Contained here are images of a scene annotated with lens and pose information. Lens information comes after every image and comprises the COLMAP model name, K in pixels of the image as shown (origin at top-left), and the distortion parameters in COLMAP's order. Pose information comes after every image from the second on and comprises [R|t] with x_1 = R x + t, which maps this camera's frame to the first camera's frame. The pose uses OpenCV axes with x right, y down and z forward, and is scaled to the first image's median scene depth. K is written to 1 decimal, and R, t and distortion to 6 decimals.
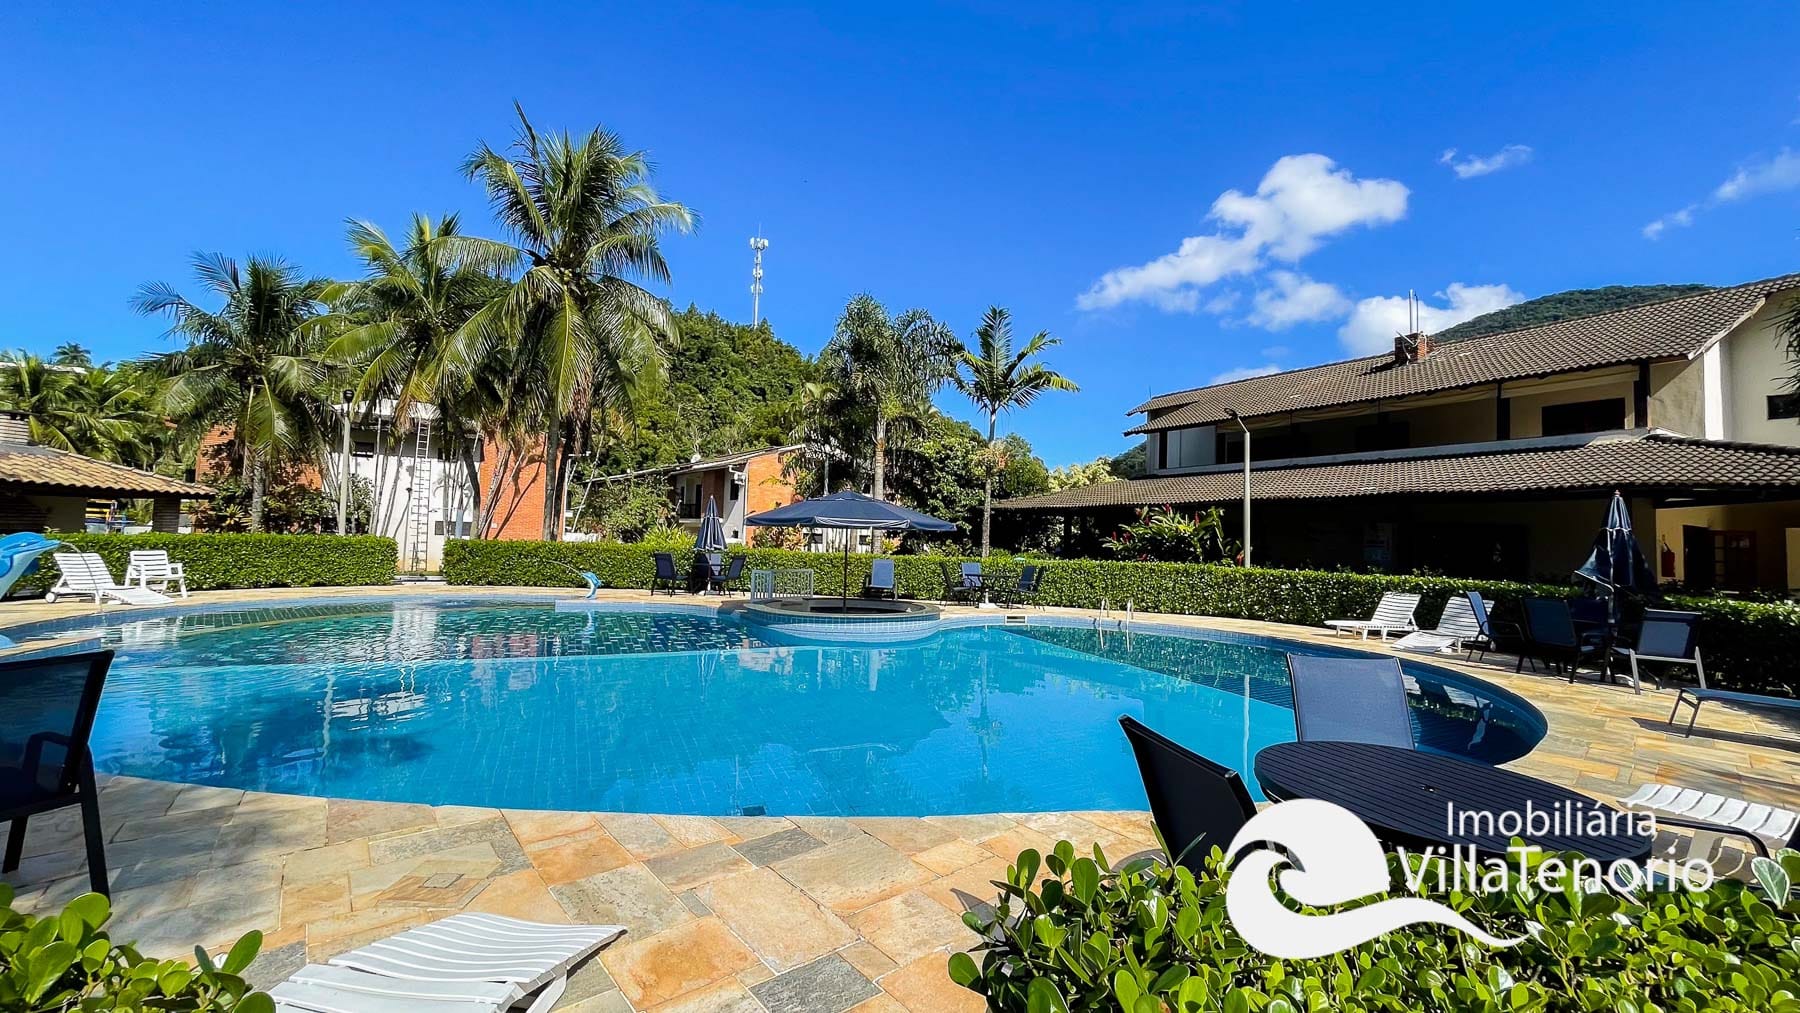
lens RADIAL K [[720.9, 0, 900.5], [0, 720.9, 503.4], [0, 0, 1]] dist [0.000573, 0.000586]
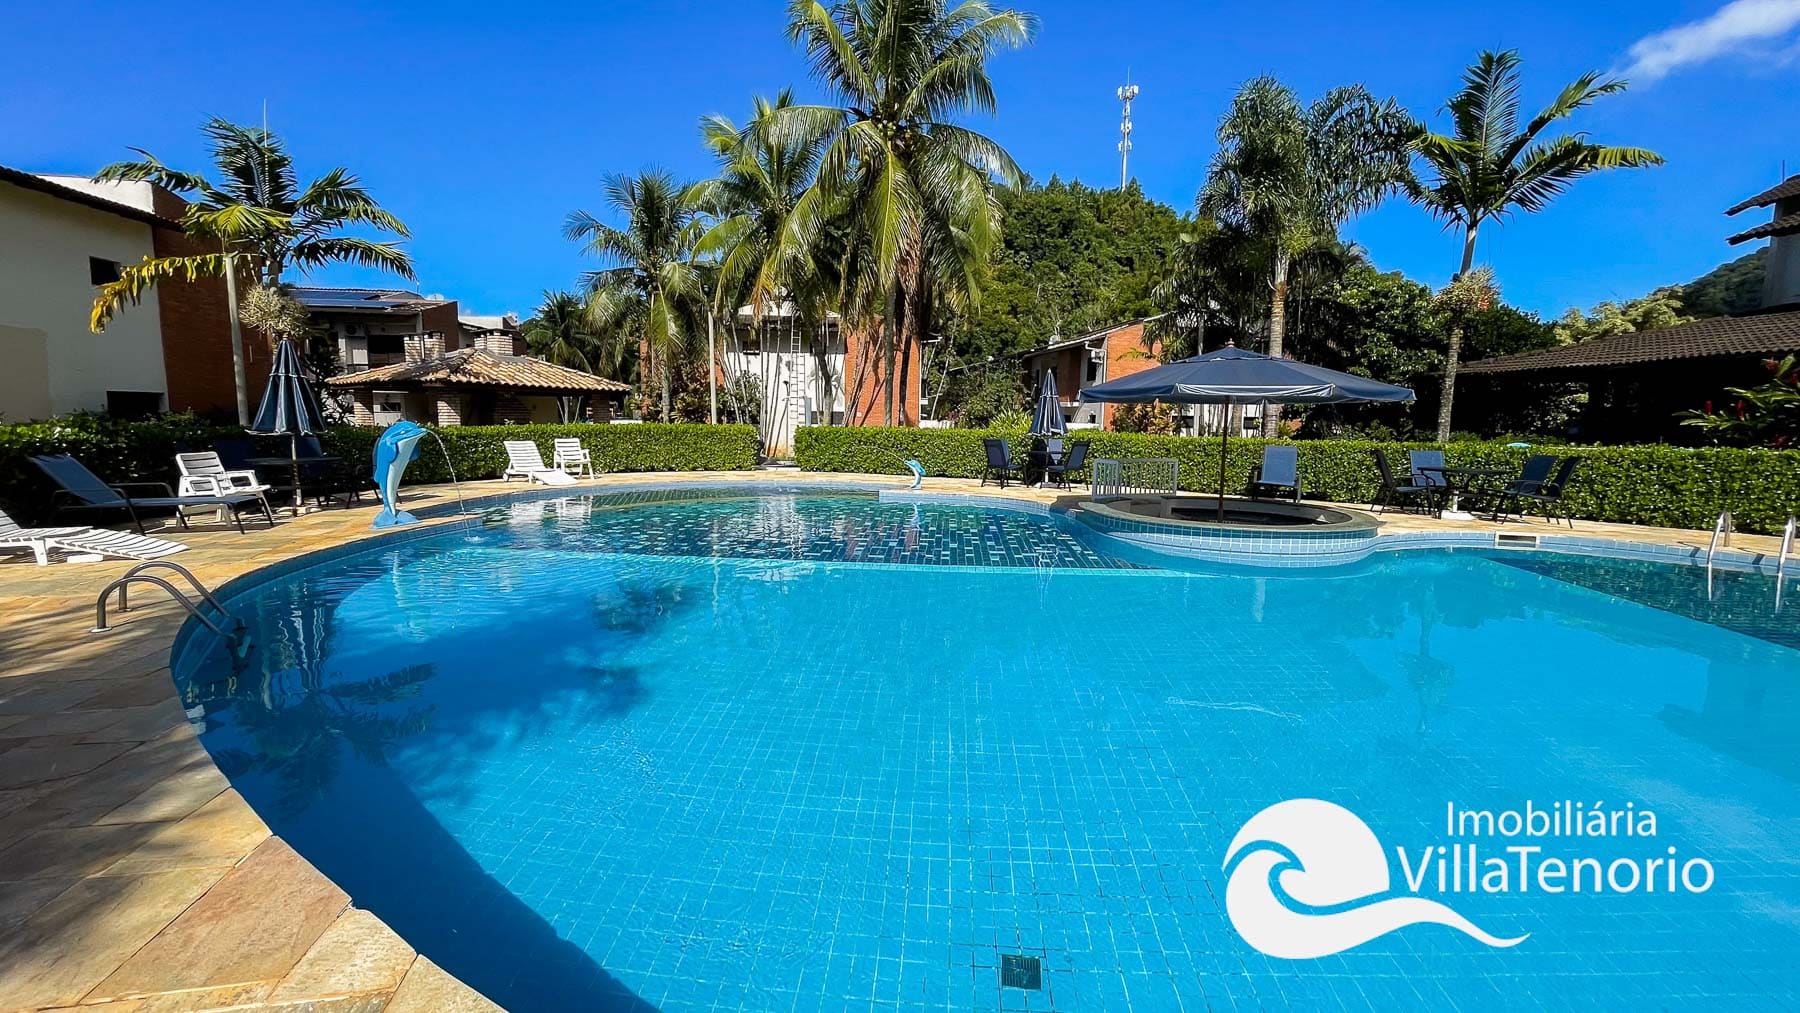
lens RADIAL K [[720.9, 0, 893.9], [0, 720.9, 496.3], [0, 0, 1]] dist [0.000573, 0.000586]
pose [[0.874238, 0.032586, -0.484402, -0.009258], [0.038272, 0.990015, 0.135670, 0.012371], [0.483986, -0.137147, 0.864261, 0.148335]]
